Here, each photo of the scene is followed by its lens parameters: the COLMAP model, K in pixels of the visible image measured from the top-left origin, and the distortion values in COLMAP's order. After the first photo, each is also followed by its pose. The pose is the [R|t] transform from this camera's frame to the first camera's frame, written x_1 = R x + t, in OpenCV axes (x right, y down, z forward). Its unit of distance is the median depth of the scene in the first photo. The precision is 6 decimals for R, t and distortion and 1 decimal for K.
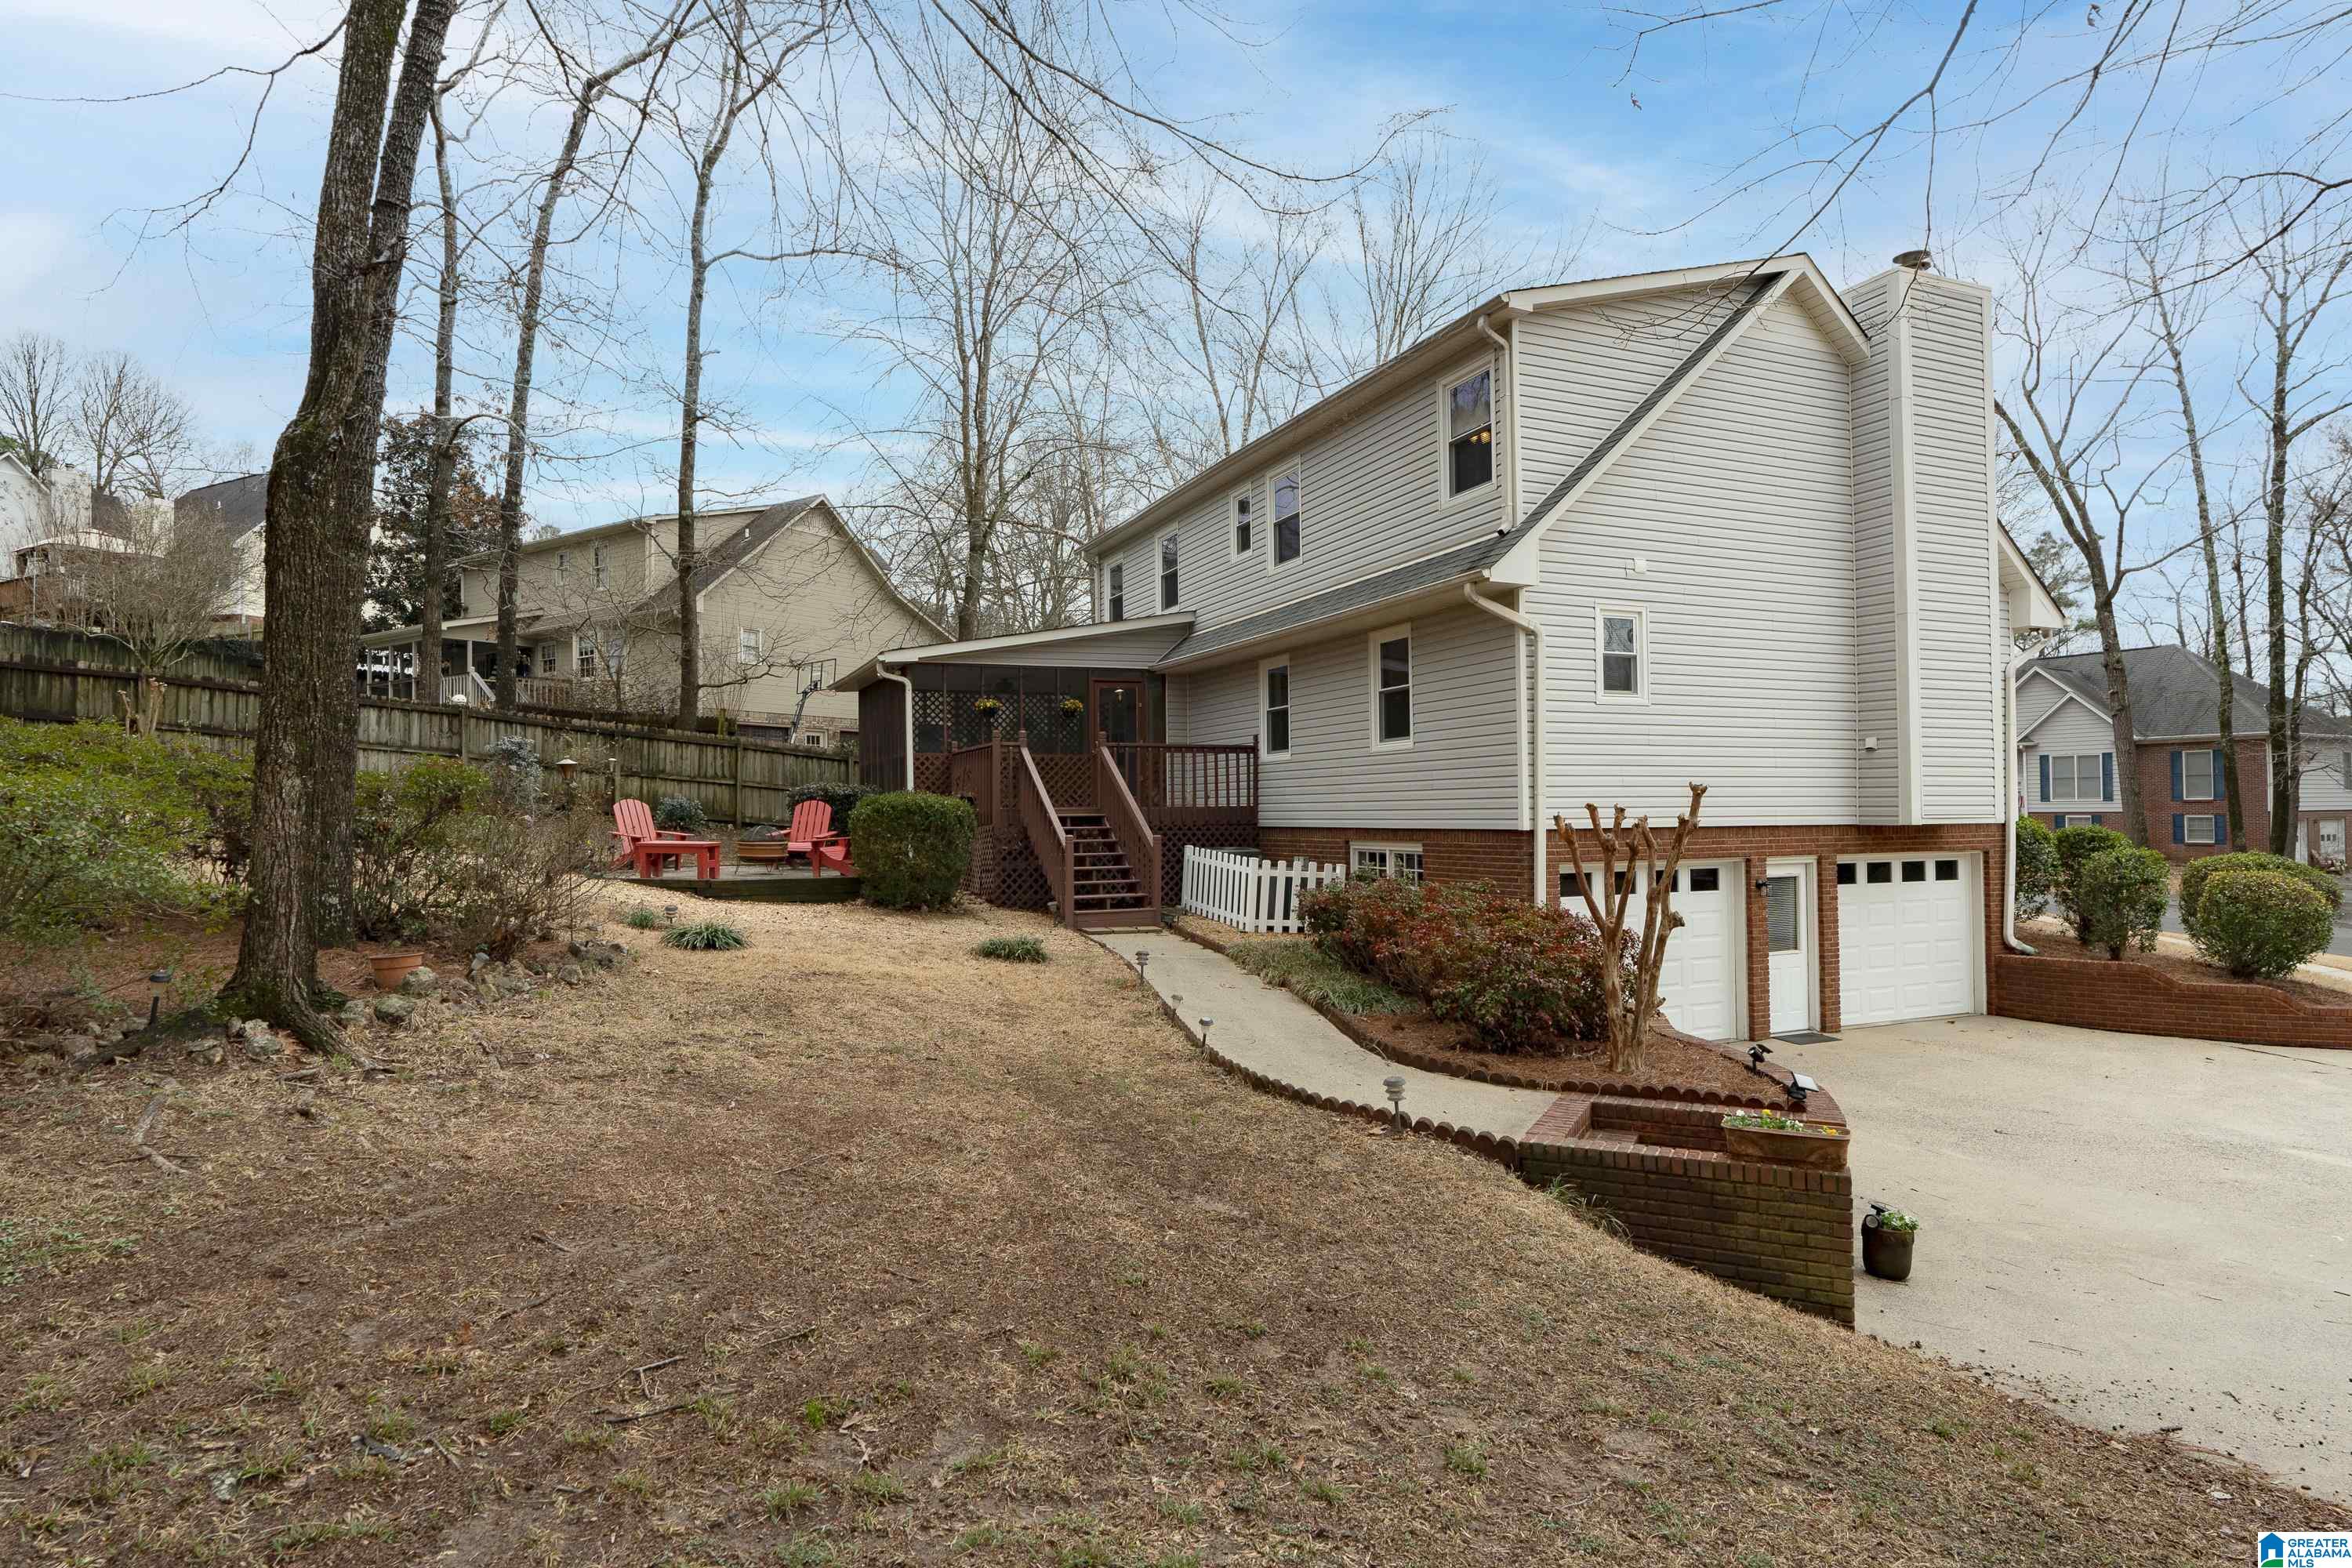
lens RADIAL K [[1262.2, 0, 1176.0], [0, 1262.2, 784.0], [0, 0, 1]] dist [0.001107, -0.000114]
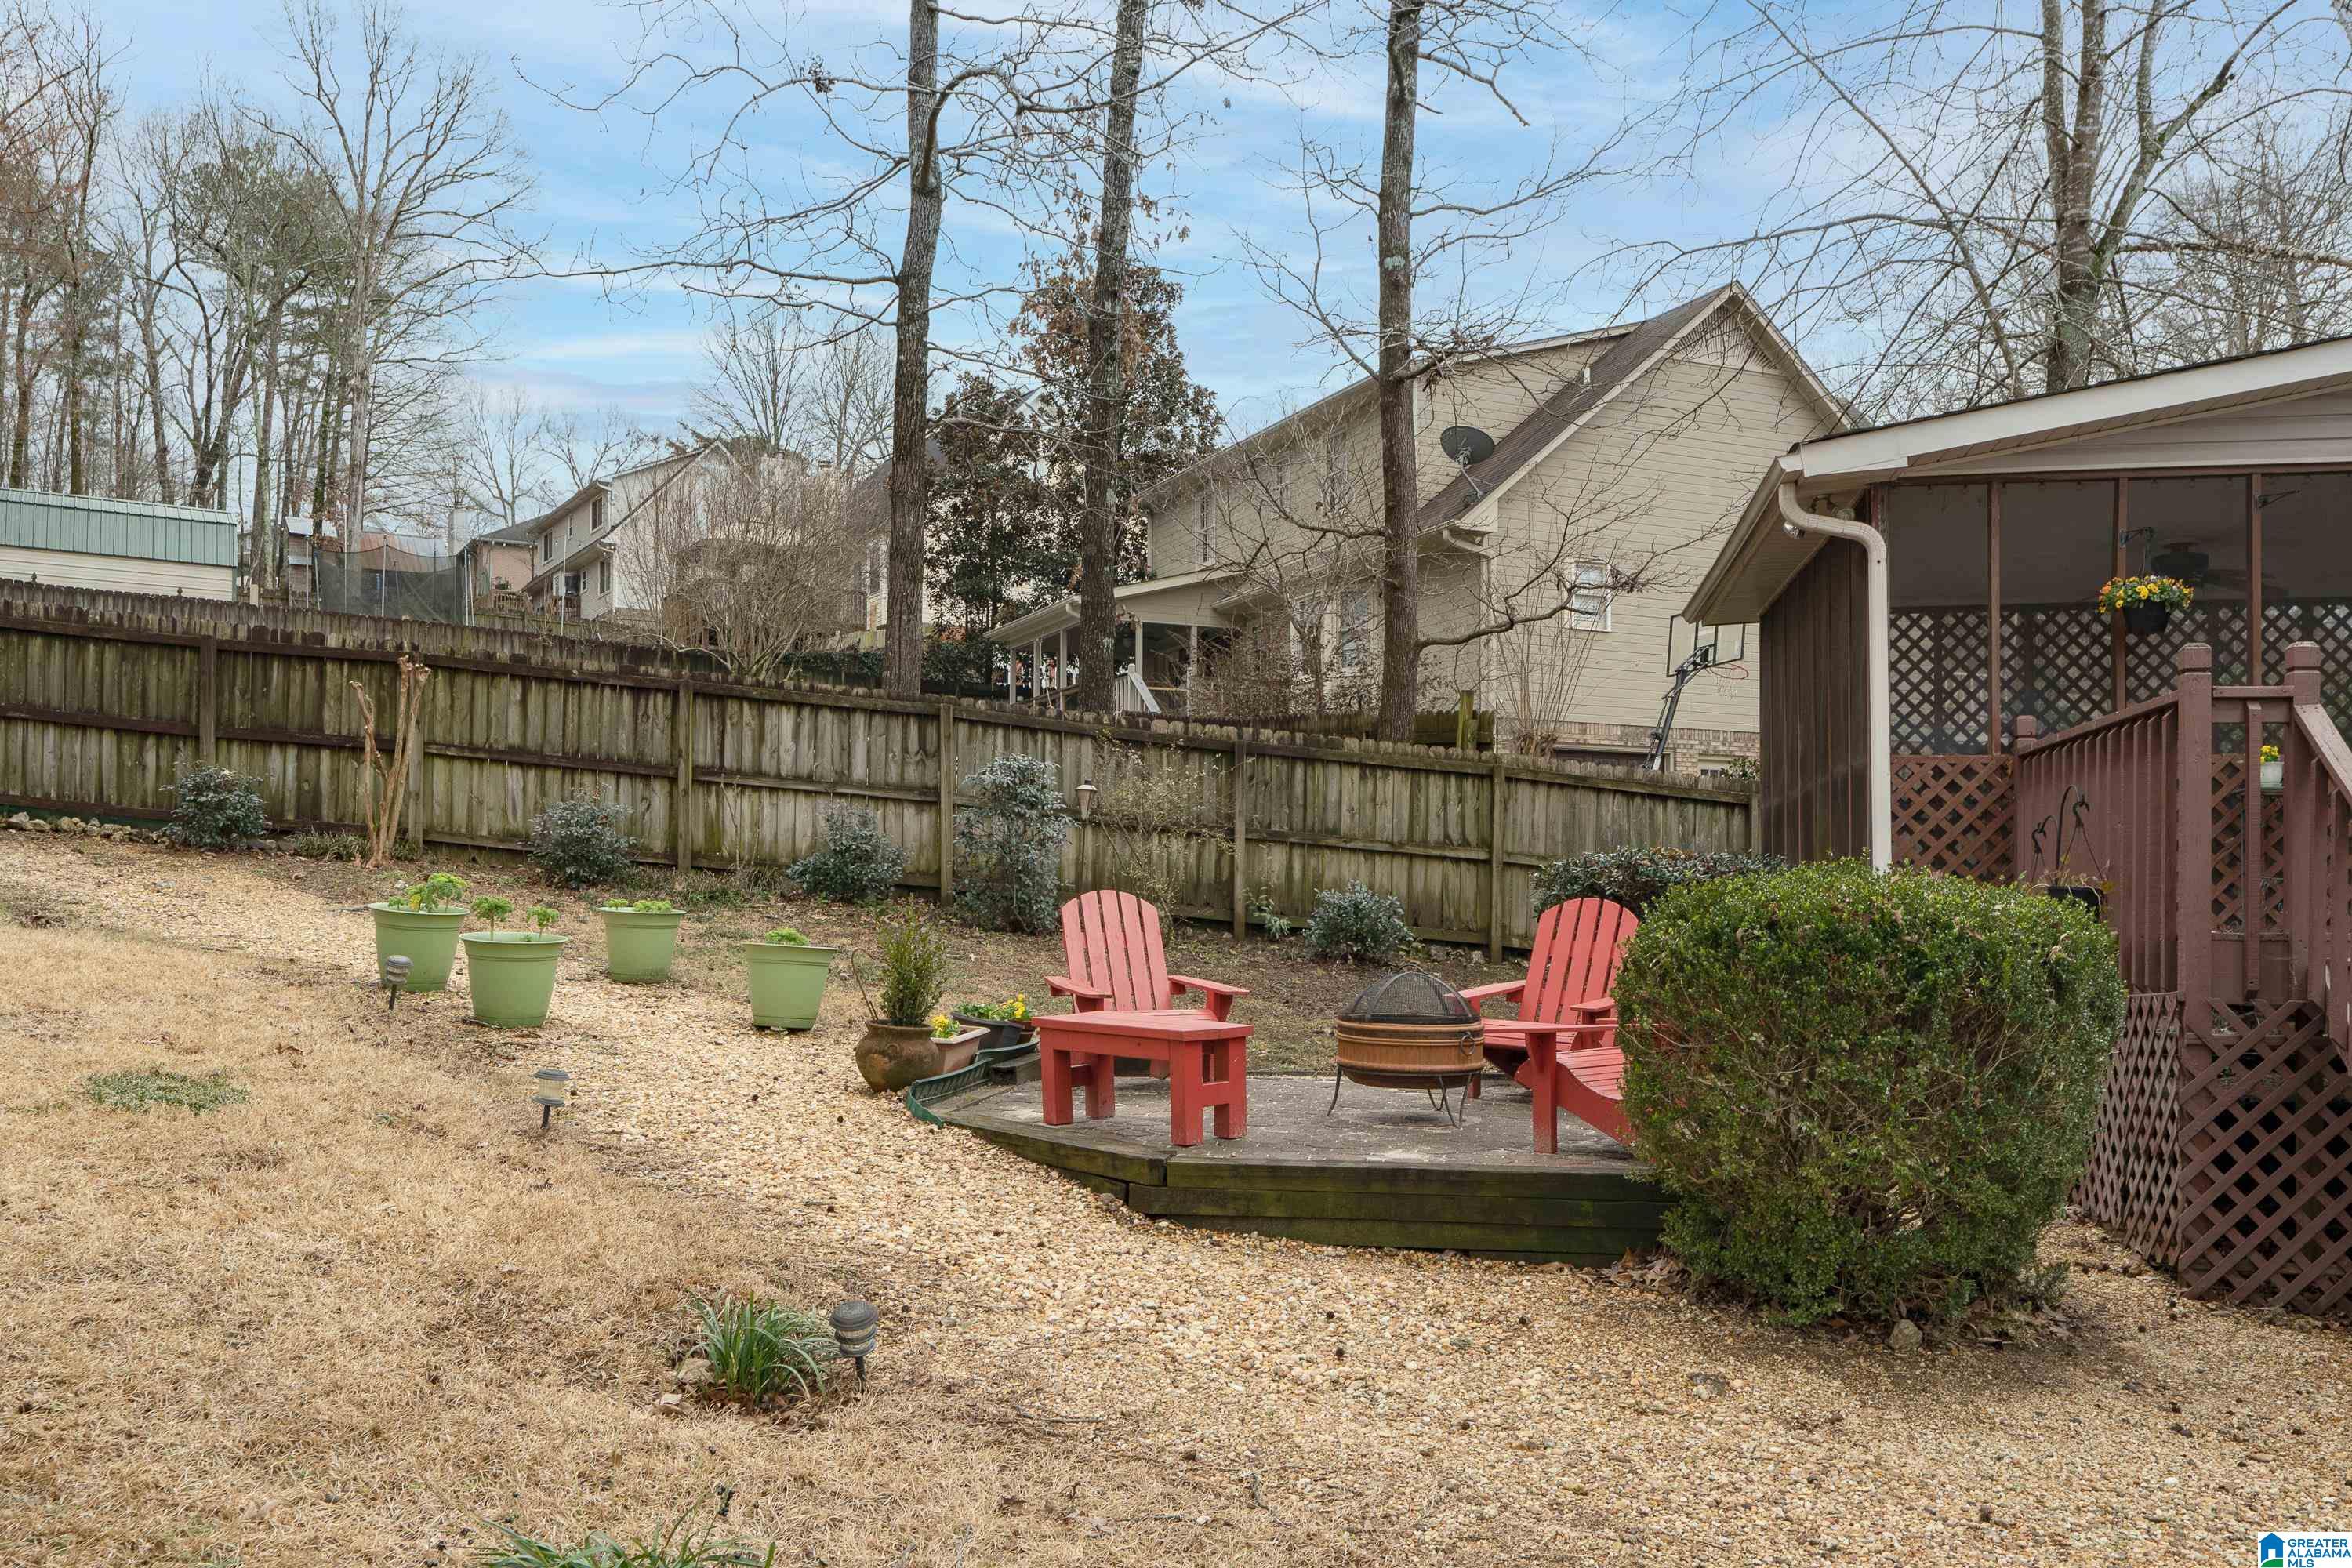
lens RADIAL K [[2112.3, 0, 1177.8], [0, 2112.3, 910.6], [0, 0, 1]] dist [0.007932, 0.008493]
pose [[0.853951, 0.010428, -0.520250, -0.066997], [-0.000860, 0.999826, 0.018628, 0.004803], [0.520353, -0.015460, 0.853811, 0.362089]]
